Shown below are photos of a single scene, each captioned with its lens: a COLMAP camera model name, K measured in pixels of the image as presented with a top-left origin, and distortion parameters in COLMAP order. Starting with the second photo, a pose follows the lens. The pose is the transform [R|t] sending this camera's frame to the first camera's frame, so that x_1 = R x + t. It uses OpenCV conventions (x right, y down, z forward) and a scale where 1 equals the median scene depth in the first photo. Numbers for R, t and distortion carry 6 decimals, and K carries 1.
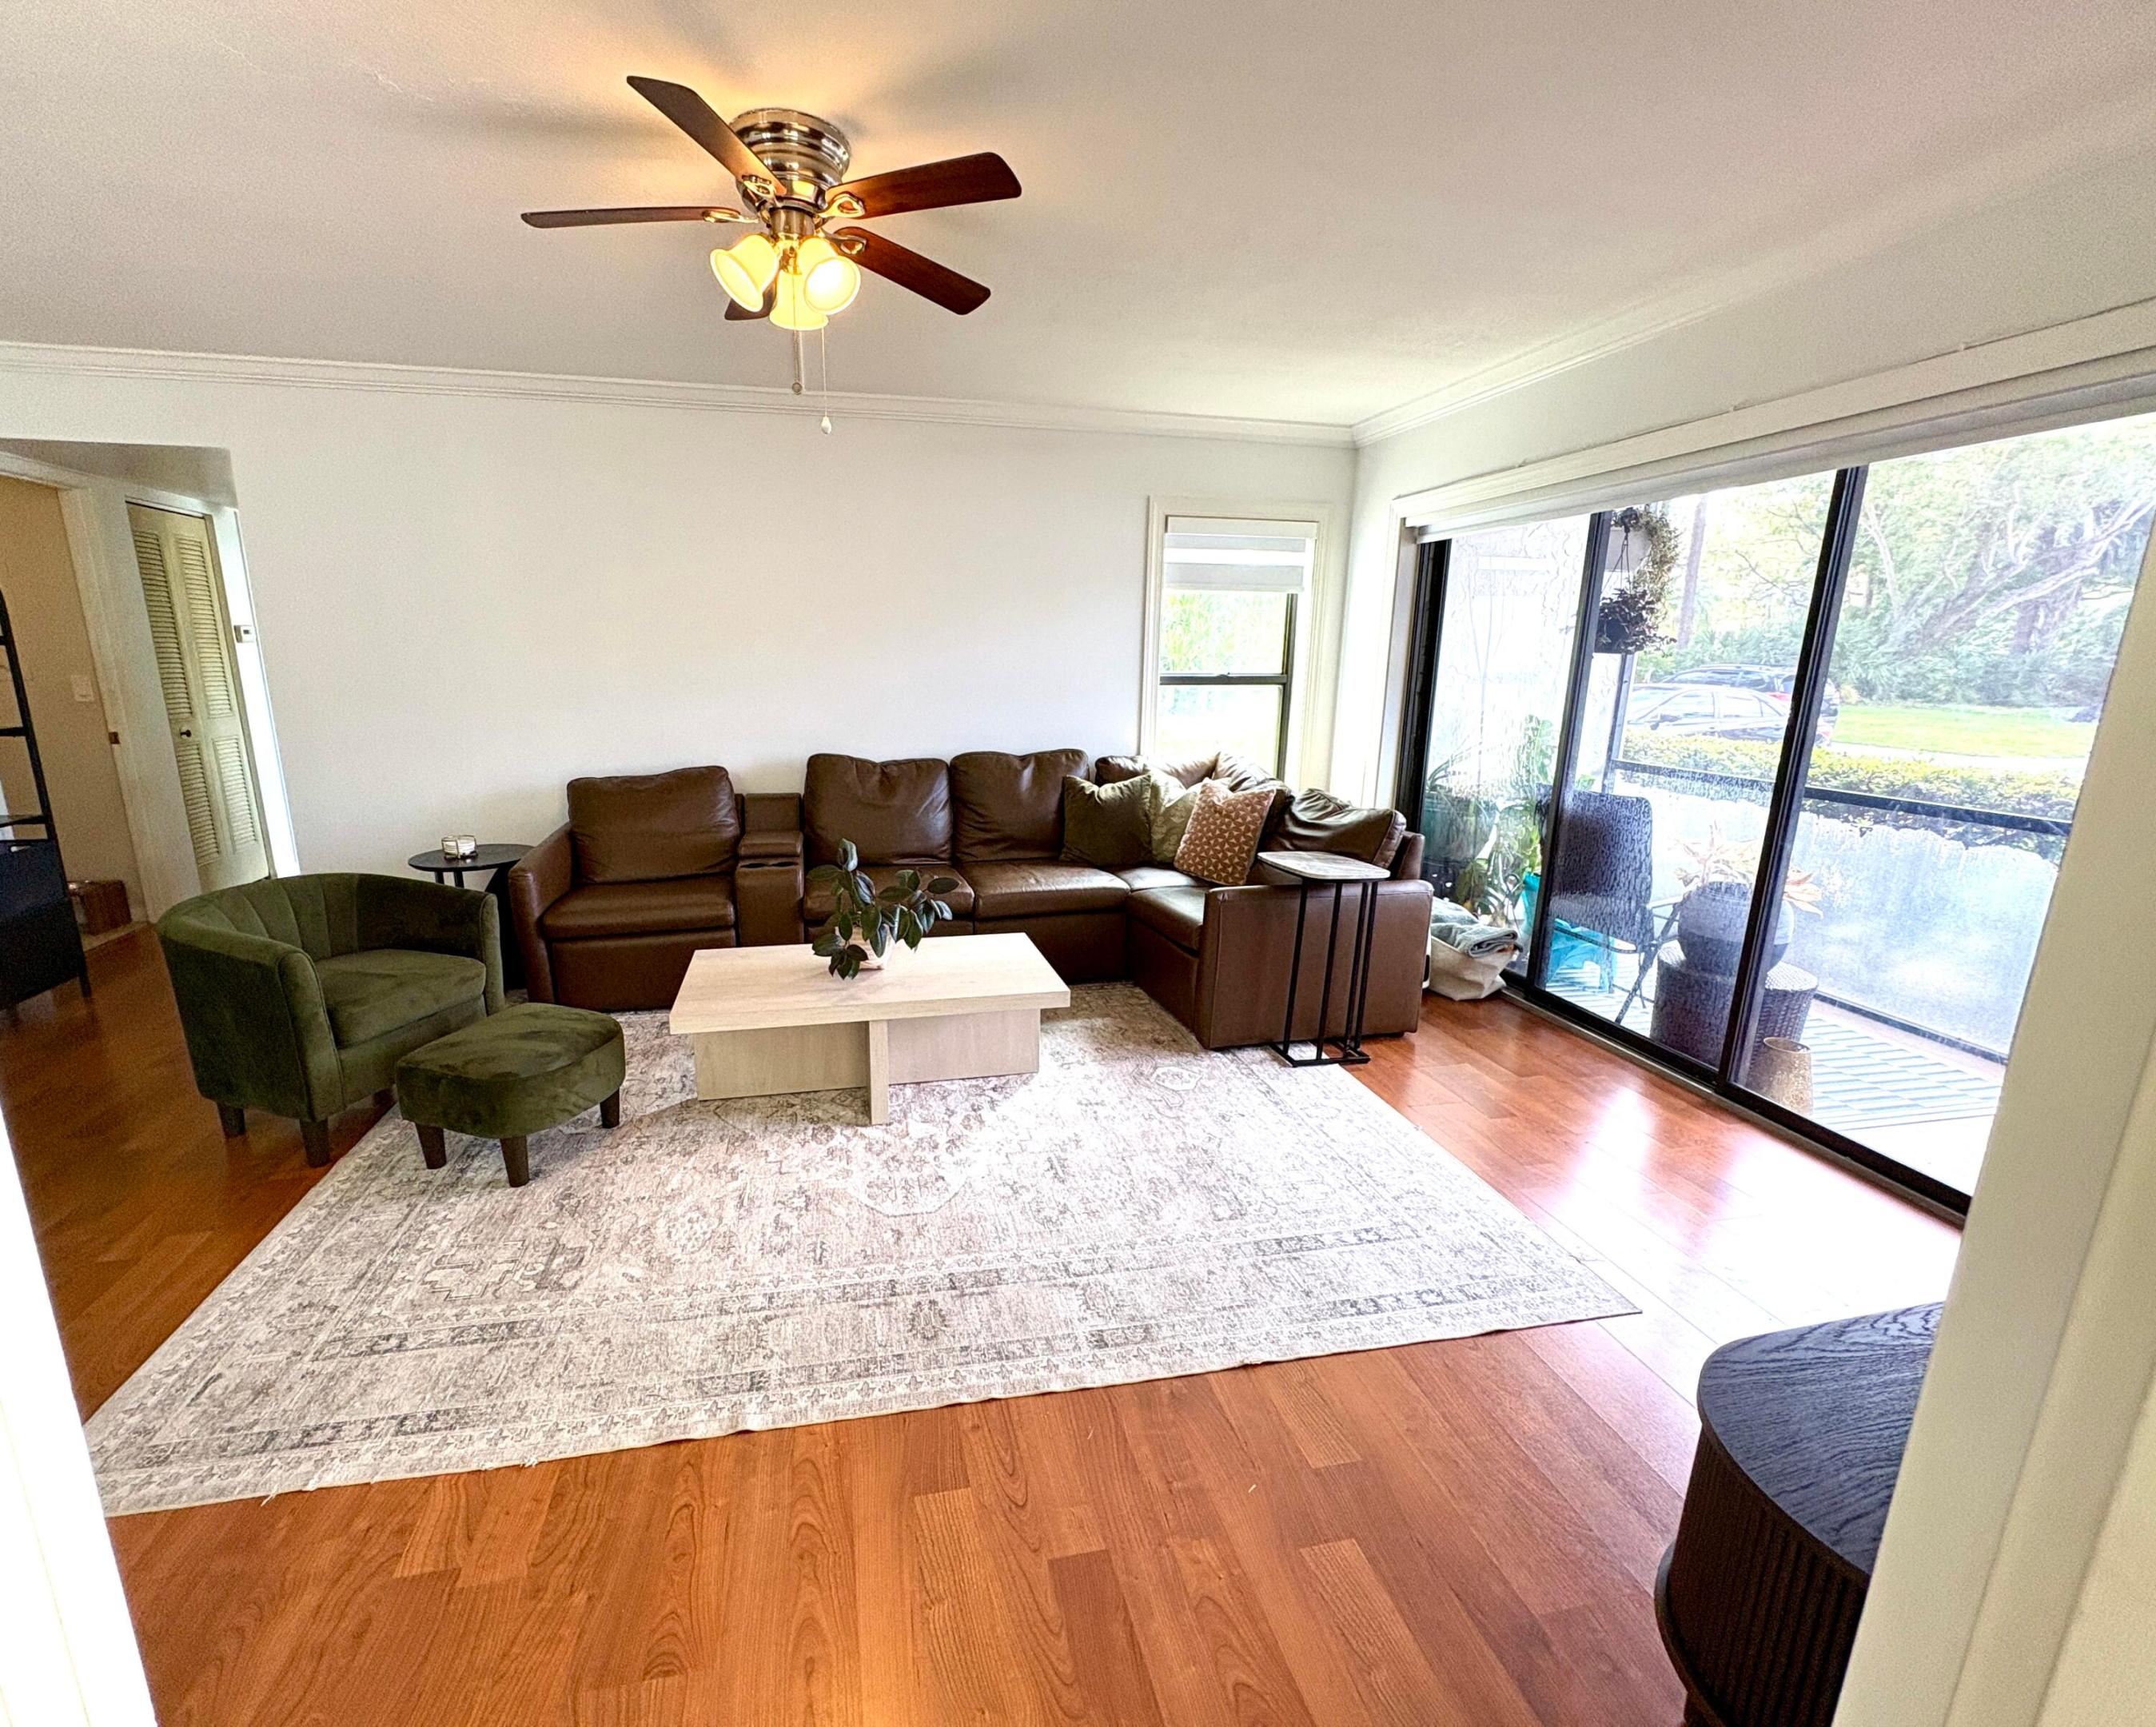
lens RADIAL K [[922.0, 0, 1001.8], [0, 922.0, 859.9], [0, 0, 1]] dist [0.001614, 0.000112]
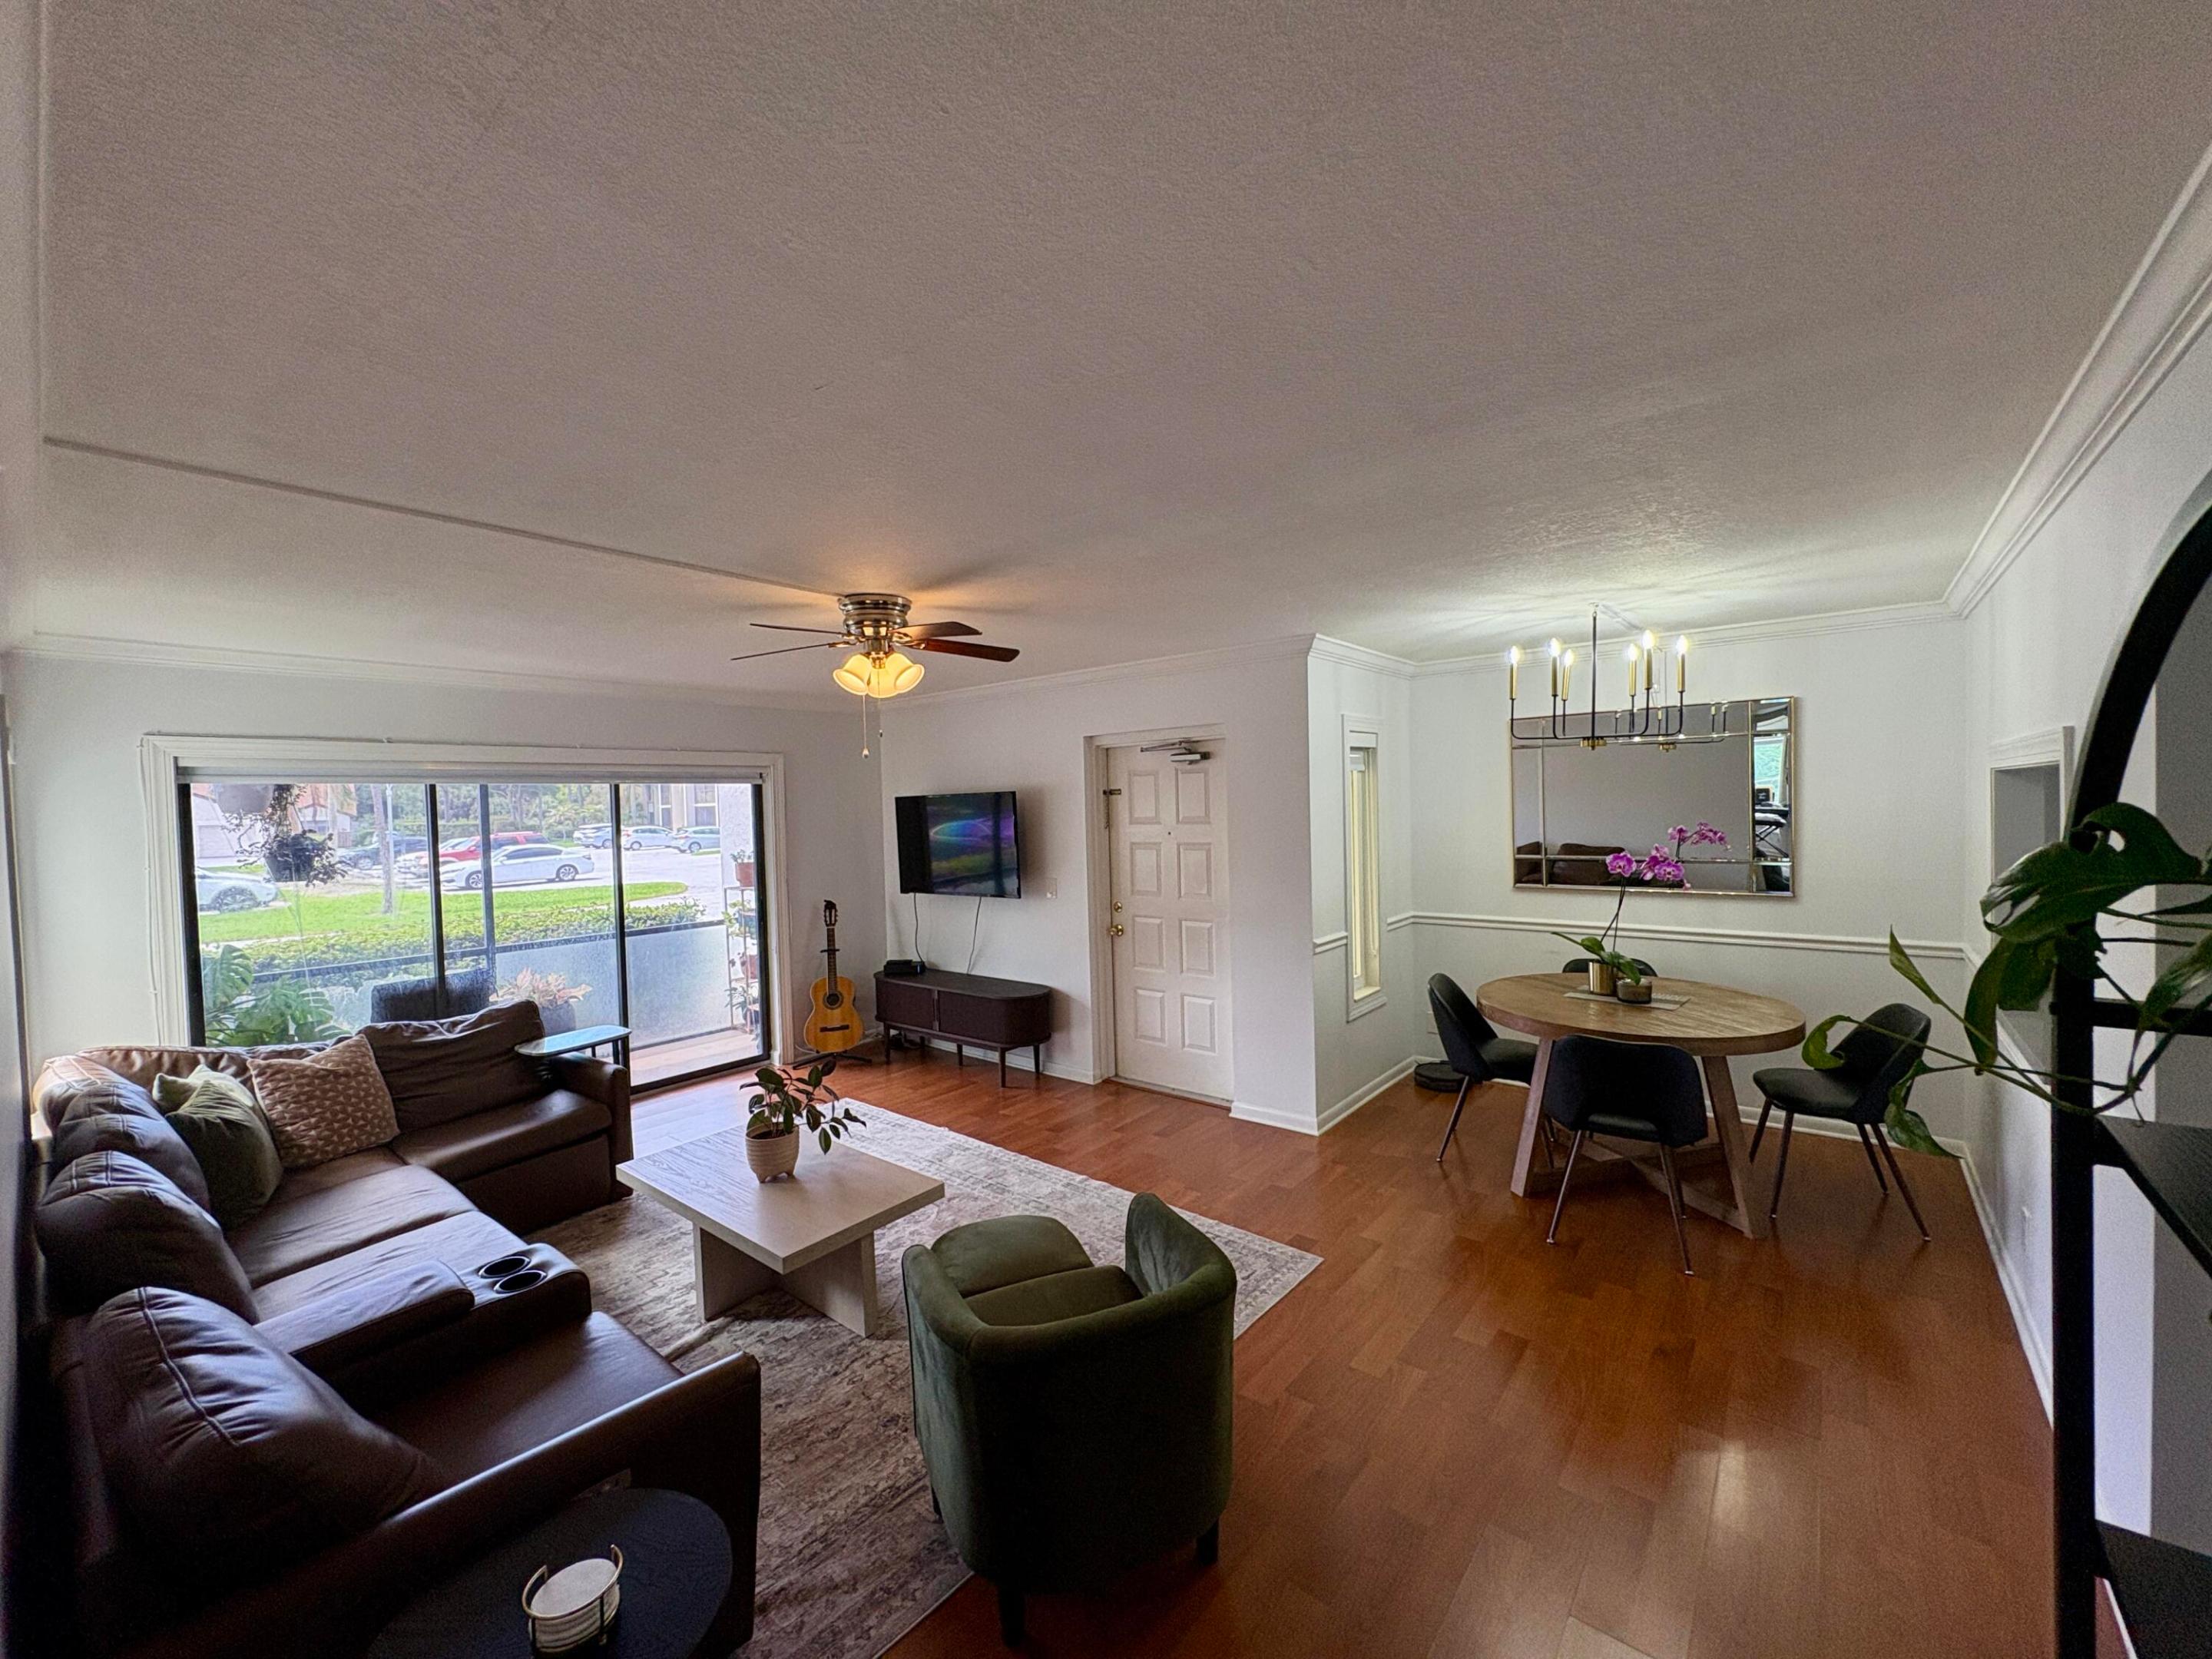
lens RADIAL K [[885.9, 0, 1104.4], [0, 885.9, 830.2], [0, 0, 1]] dist [0.002436, -0.000447]
pose [[-0.636203, -0.011896, 0.771430, -2.013242], [0.191957, 0.965998, 0.173204, -0.651270], [-0.747260, 0.258274, -0.612288, 2.056028]]
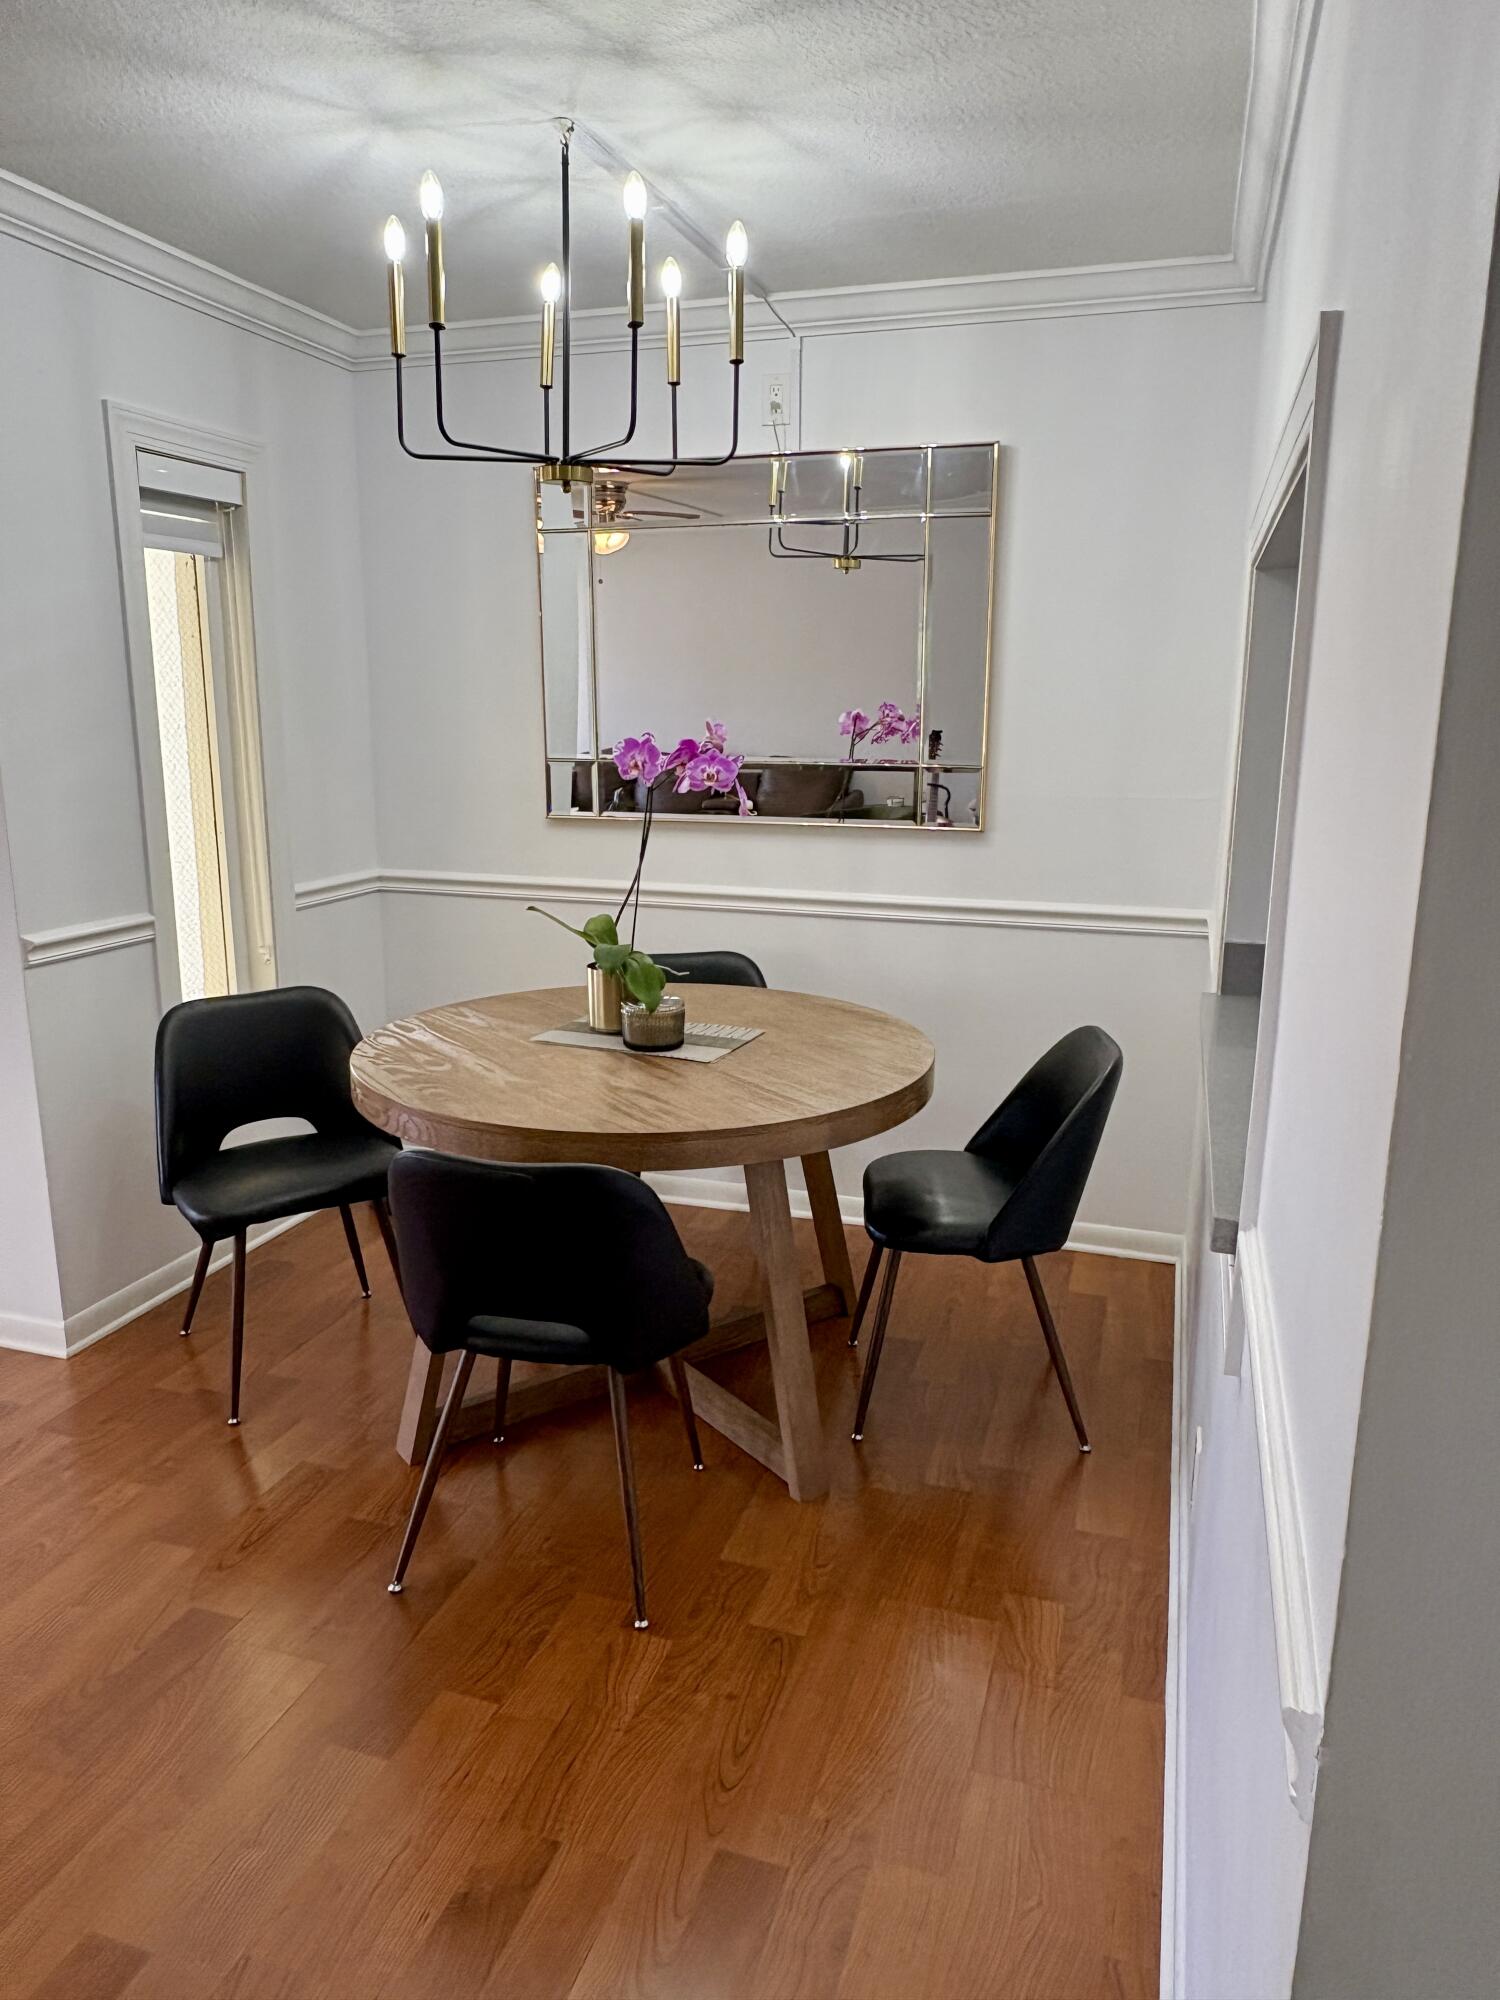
lens RADIAL K [[1334.5, 0, 754.3], [0, 1334.5, 1007.0], [0, 0, 1]] dist [0.004257, -0.005855]
pose [[-0.871812, -0.120427, 0.474807, -2.026406], [0.095571, 0.908862, 0.405999, -0.303234], [-0.480428, 0.399333, -0.780847, 1.046111]]
